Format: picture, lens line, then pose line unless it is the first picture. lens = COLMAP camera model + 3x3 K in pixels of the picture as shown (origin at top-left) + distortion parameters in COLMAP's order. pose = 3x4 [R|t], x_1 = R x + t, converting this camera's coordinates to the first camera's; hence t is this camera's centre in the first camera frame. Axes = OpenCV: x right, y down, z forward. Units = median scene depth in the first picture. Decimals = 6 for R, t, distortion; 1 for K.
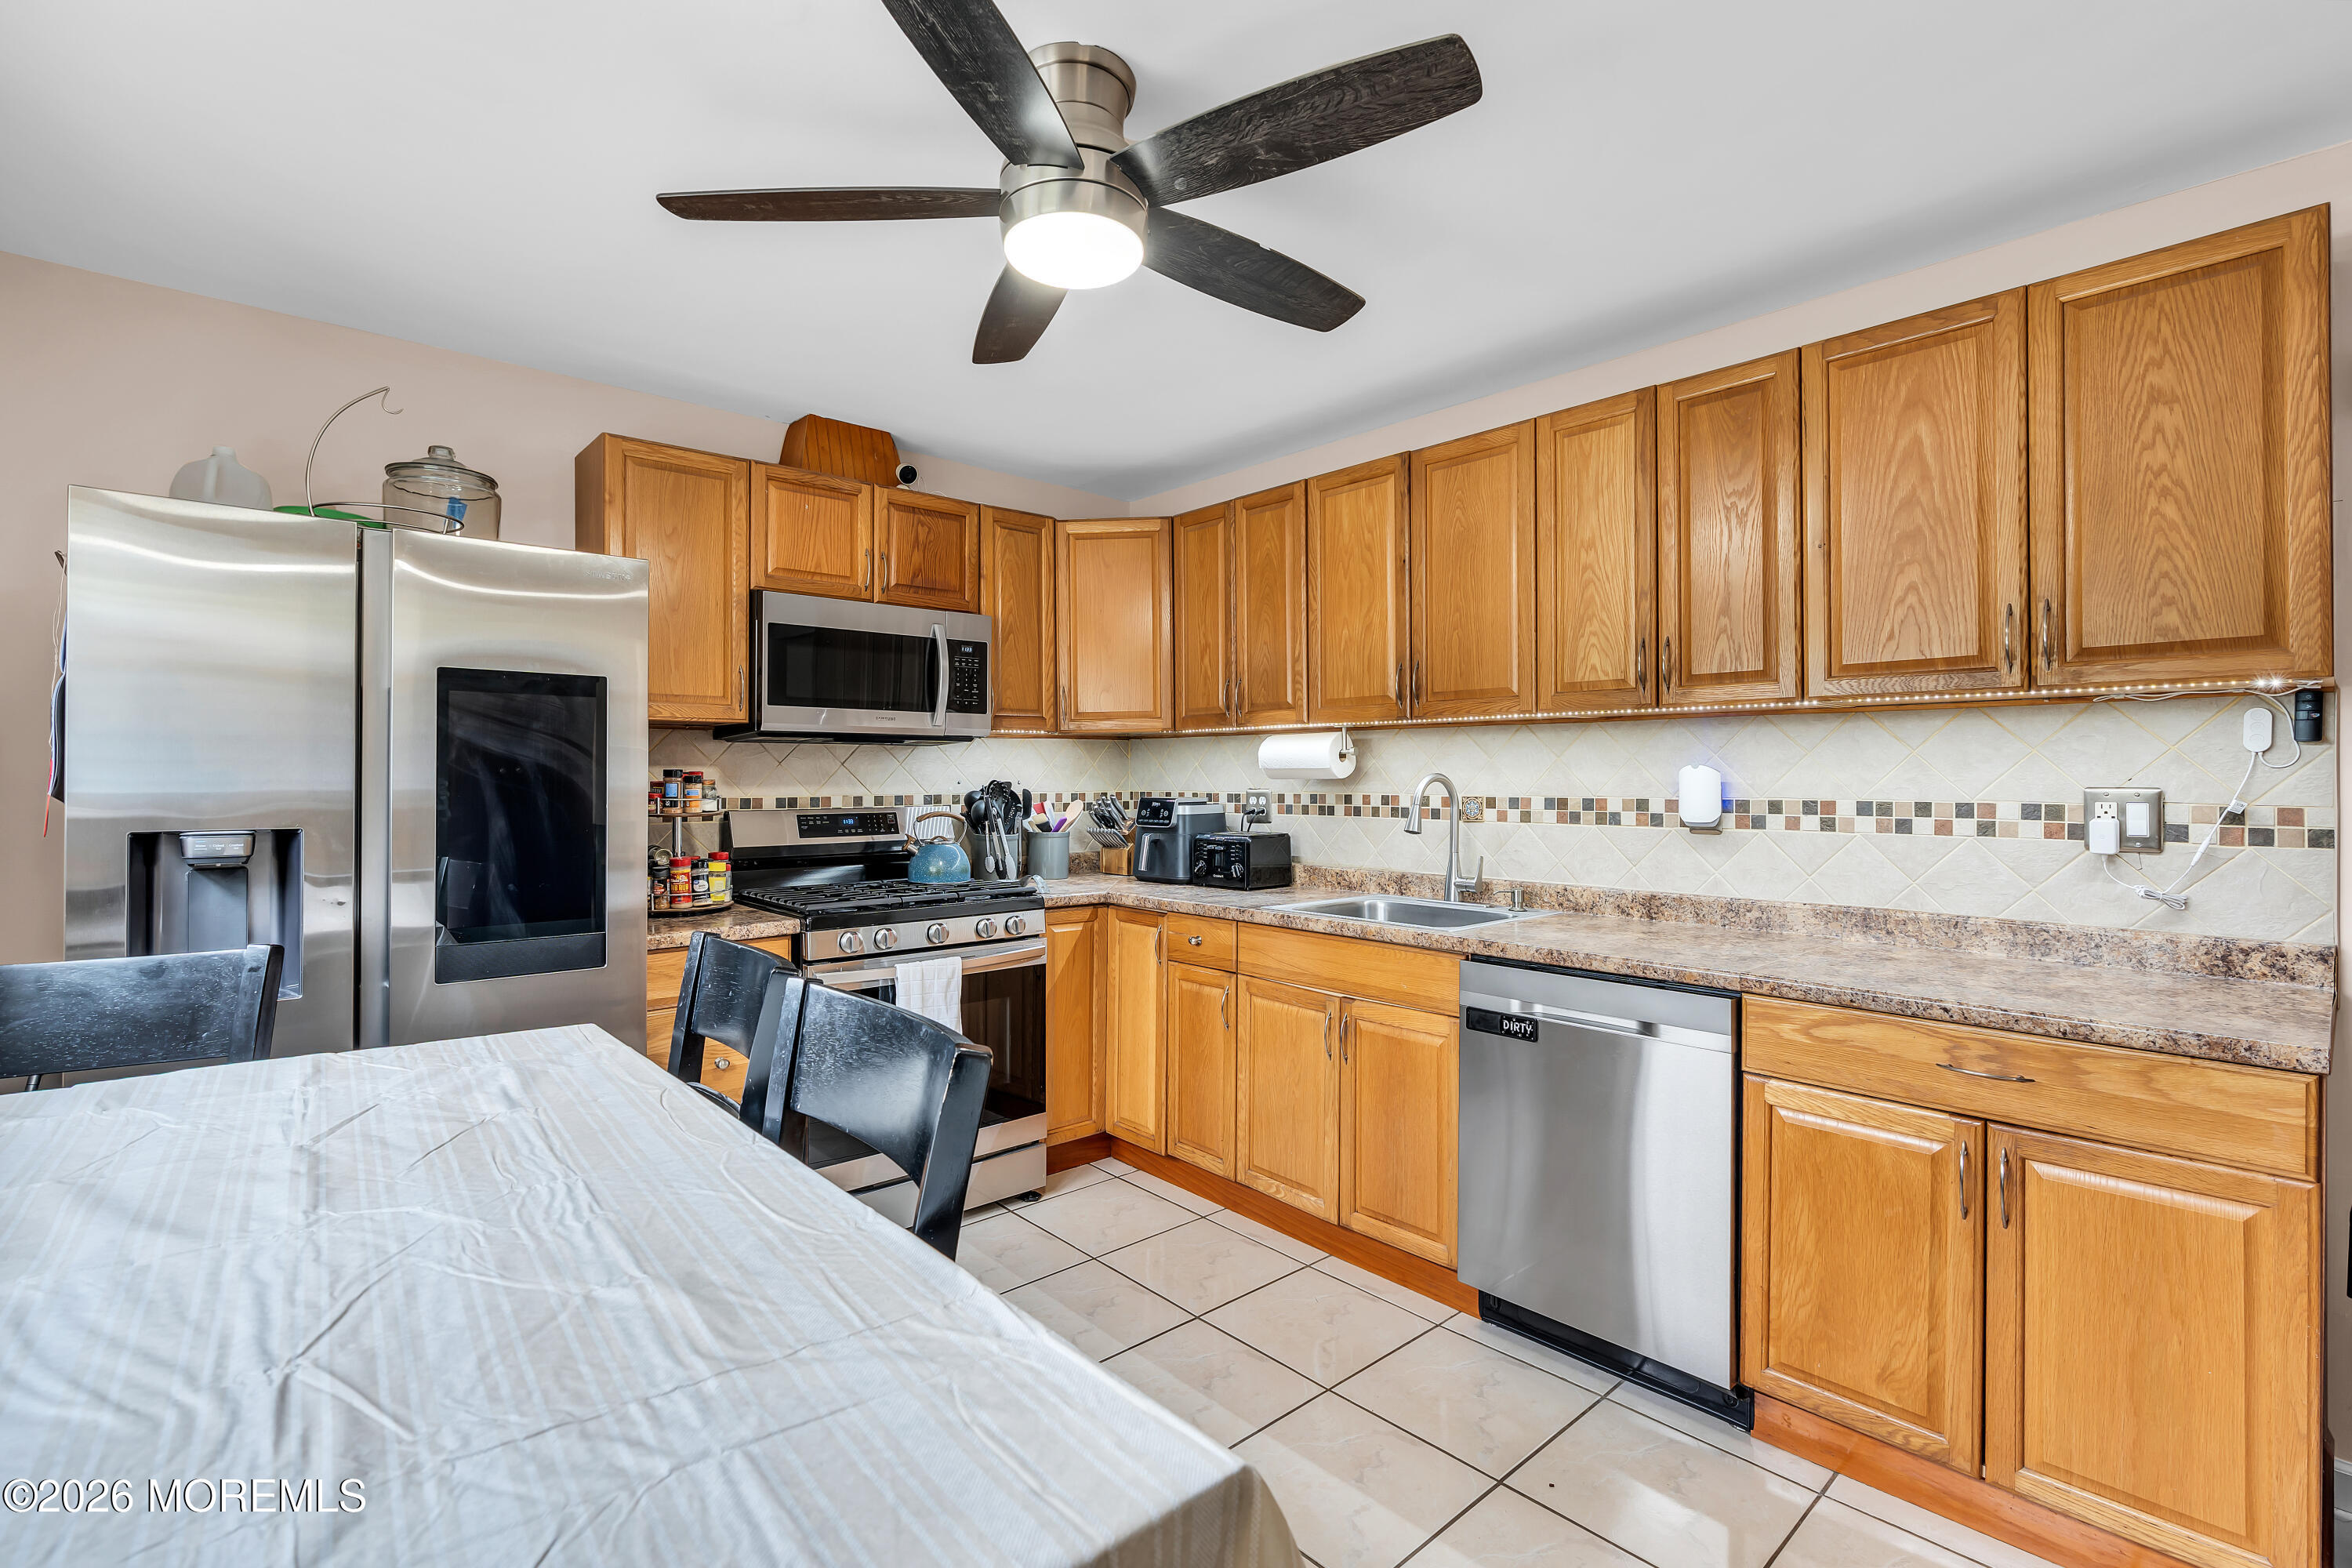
lens RADIAL K [[1058.8, 0, 1172.5], [0, 1058.8, 773.9], [0, 0, 1]] dist [-0.007733, 0.000809]
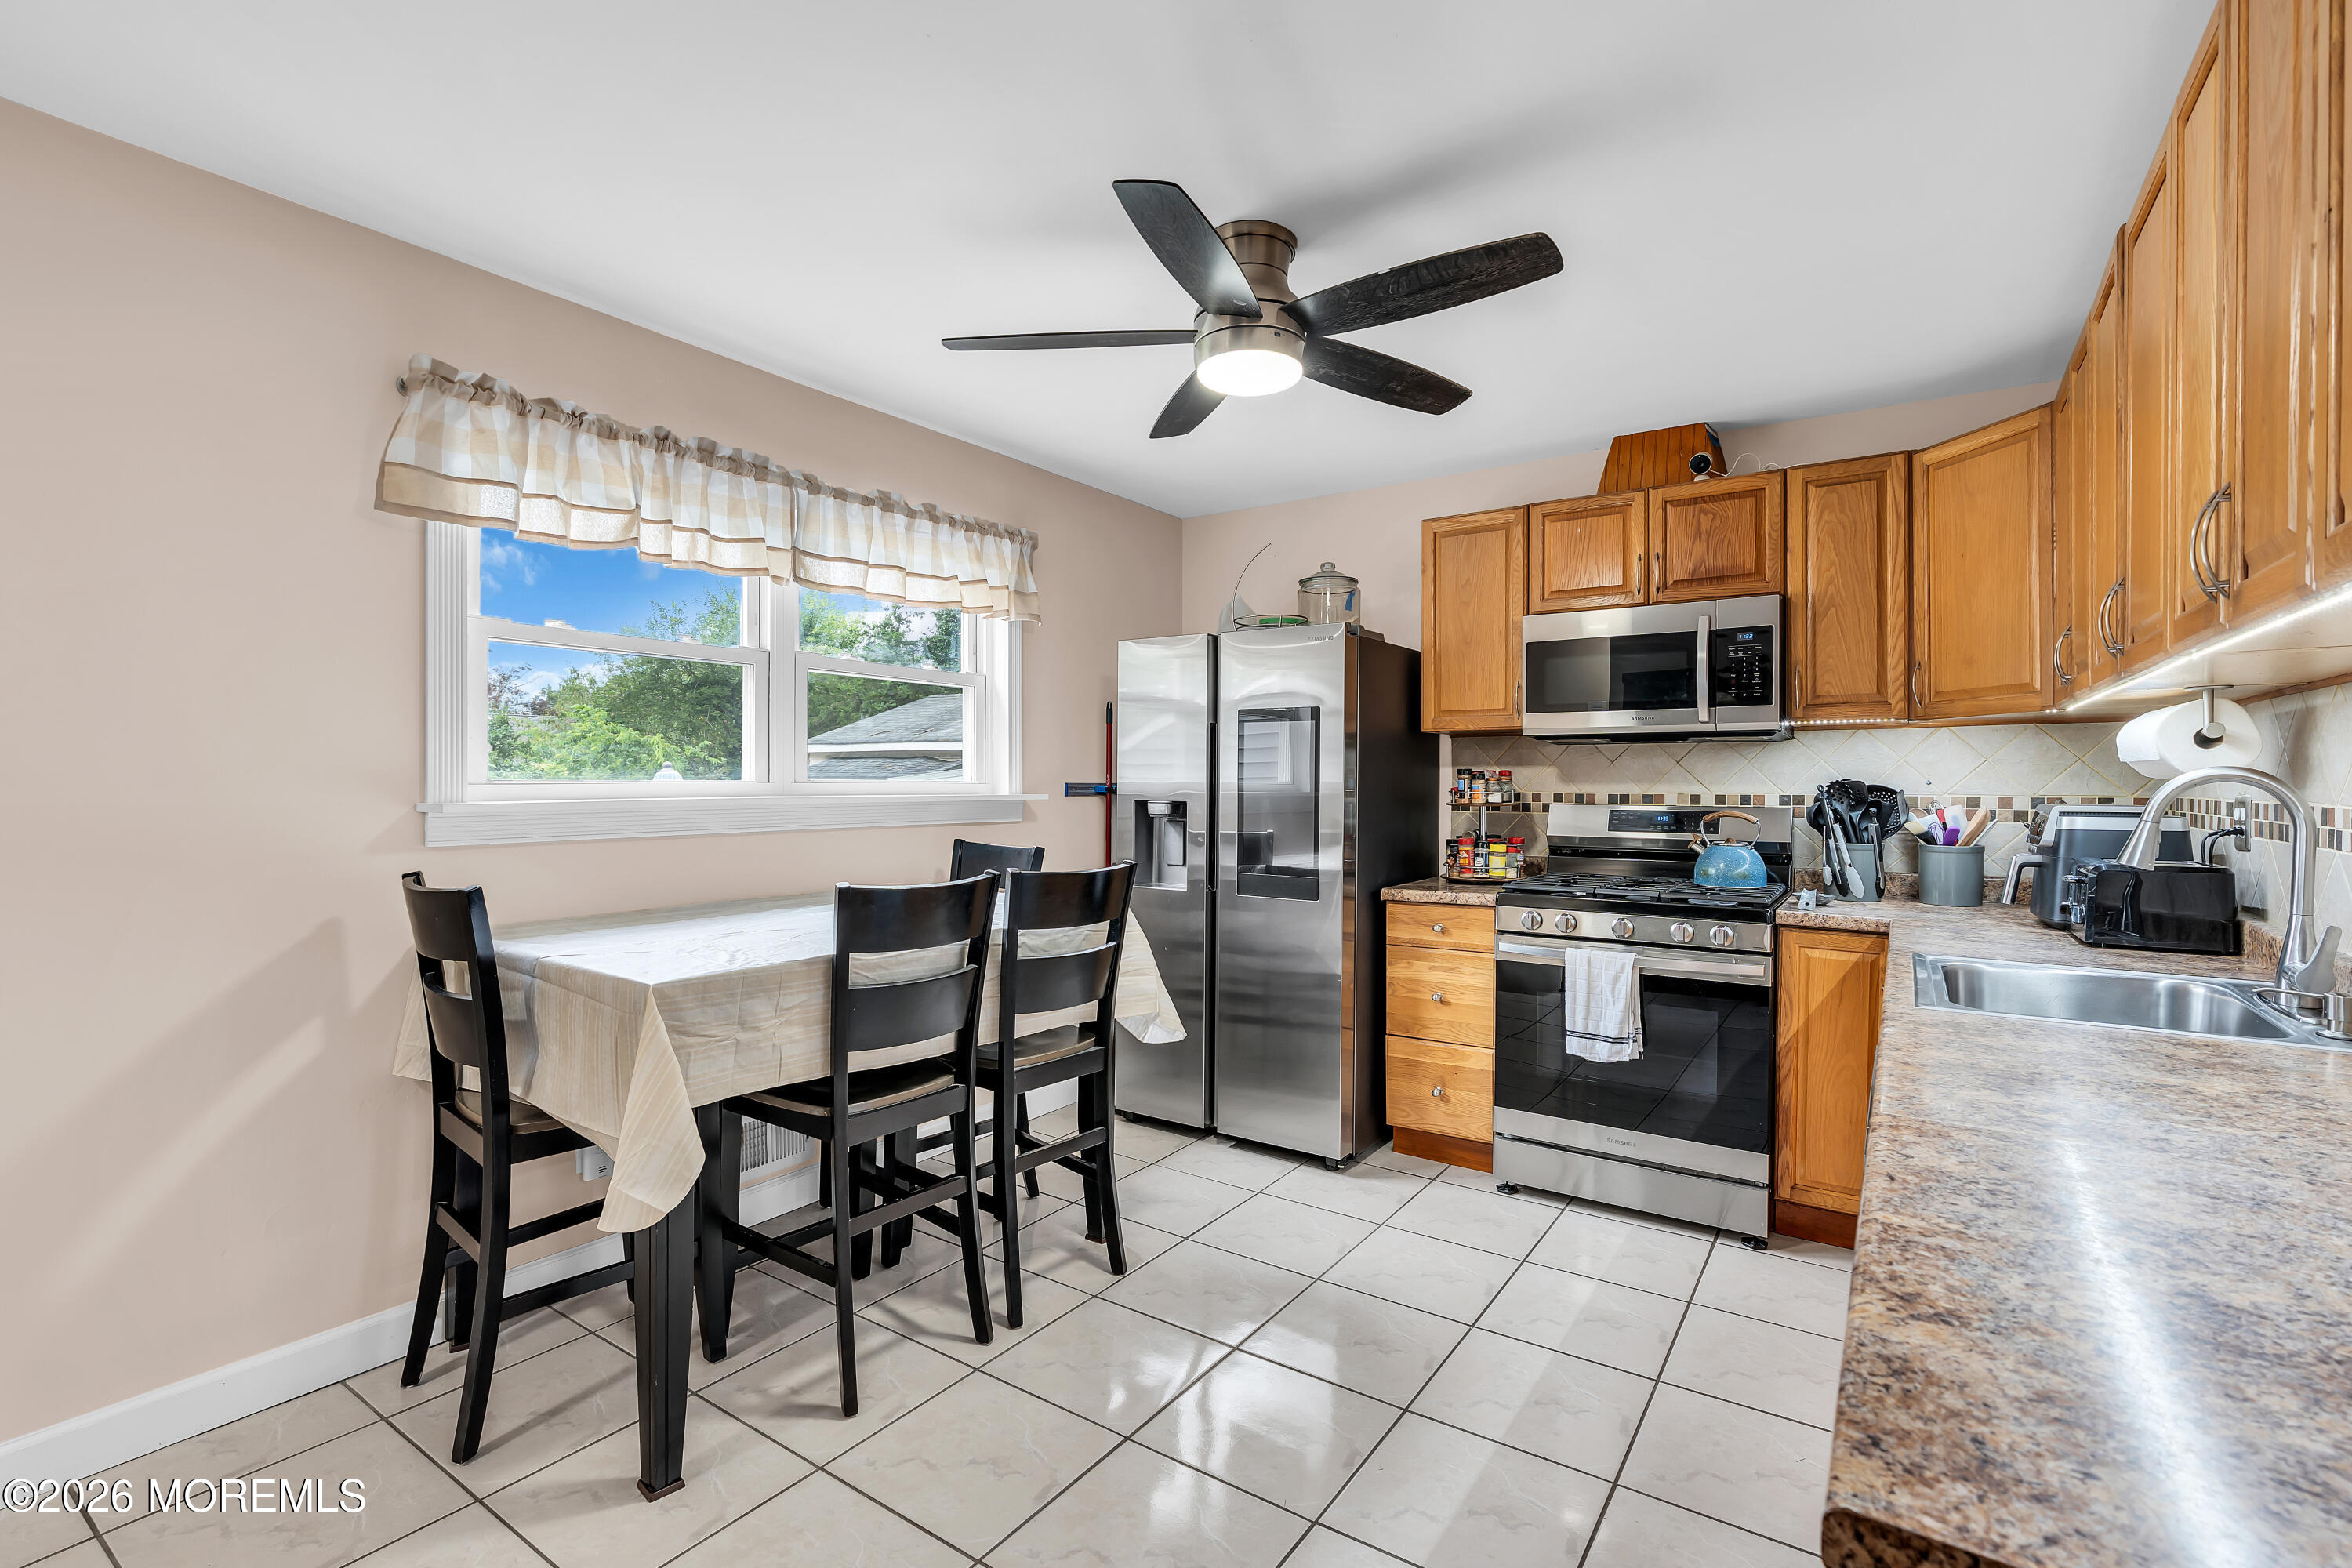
lens RADIAL K [[1074.8, 0, 1176.7], [0, 1074.8, 795.4], [0, 0, 1]] dist [-0.014147, 0.006232]
pose [[0.239900, 0.017345, -0.970643, 0.627045], [0.000934, 0.999836, 0.018098, 0.003599], [0.970797, -0.005248, 0.239844, 0.311042]]
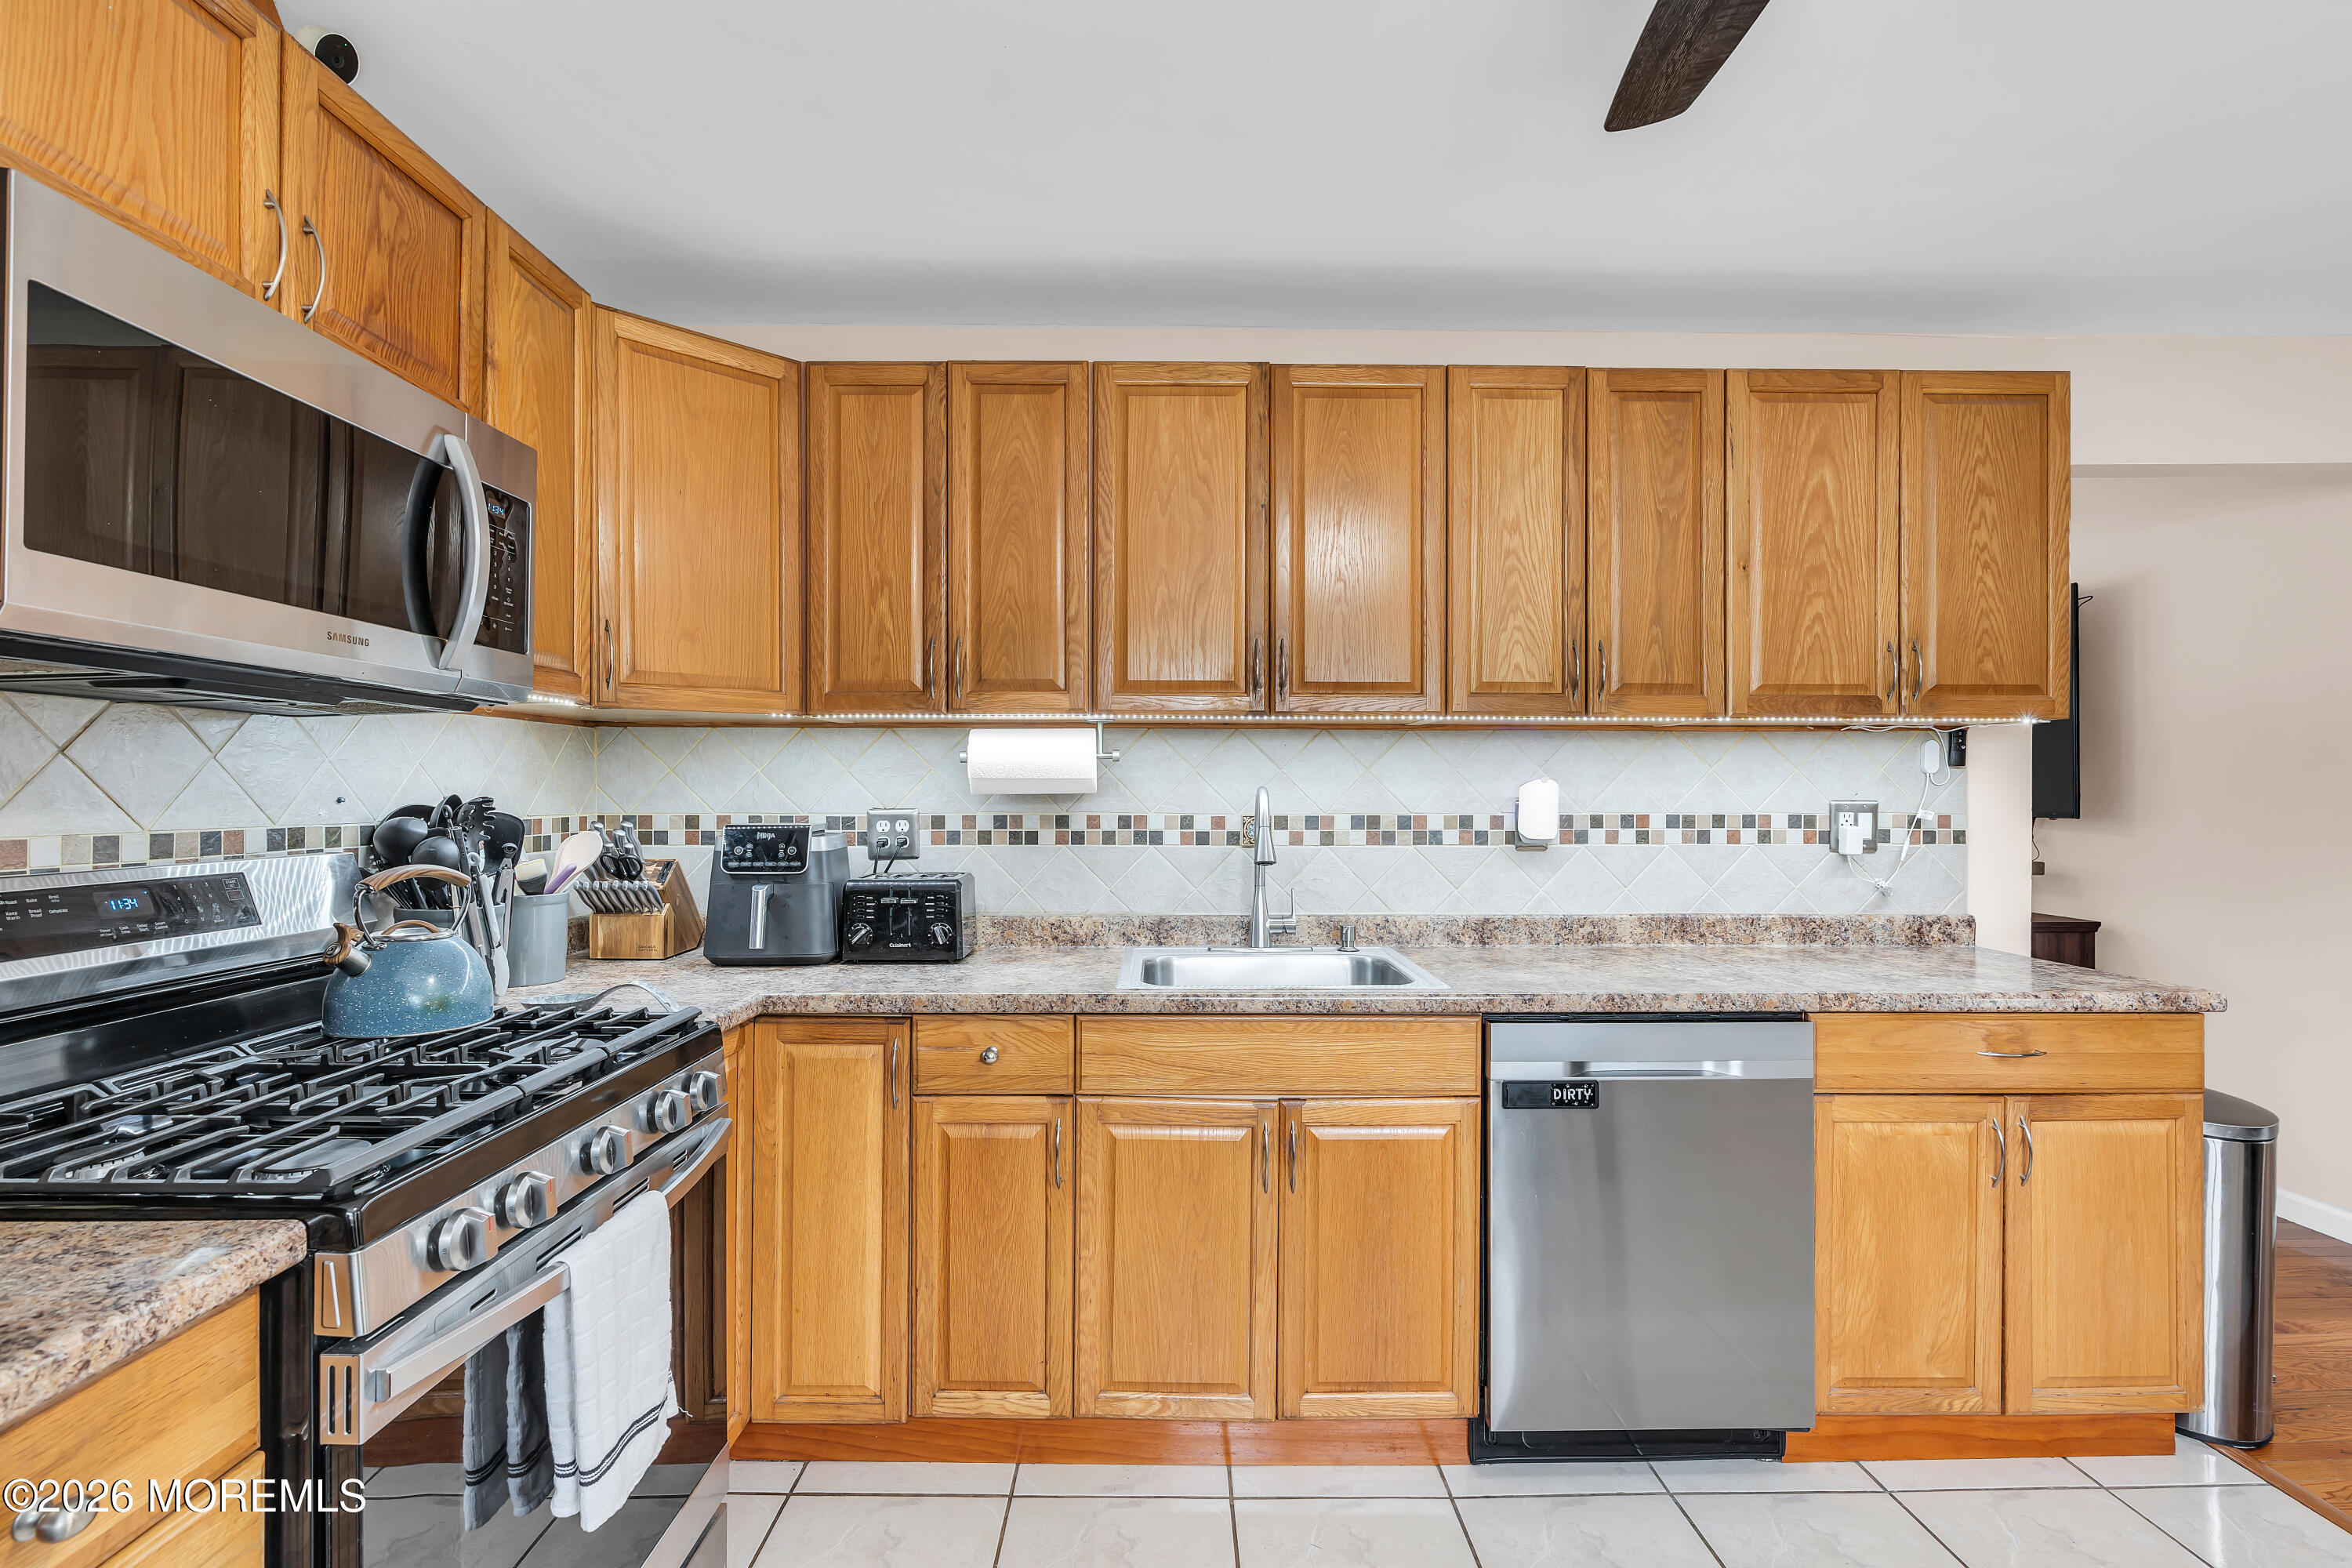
lens RADIAL K [[1050.8, 0, 1173.9], [0, 1050.8, 798.2], [0, 0, 1]] dist [-0.009820, 0.000176]
pose [[0.661949, -0.000880, 0.749548, -0.357754], [-0.003323, 0.999986, 0.004108, 0.004917], [-0.749541, -0.005211, 0.661937, 0.506321]]
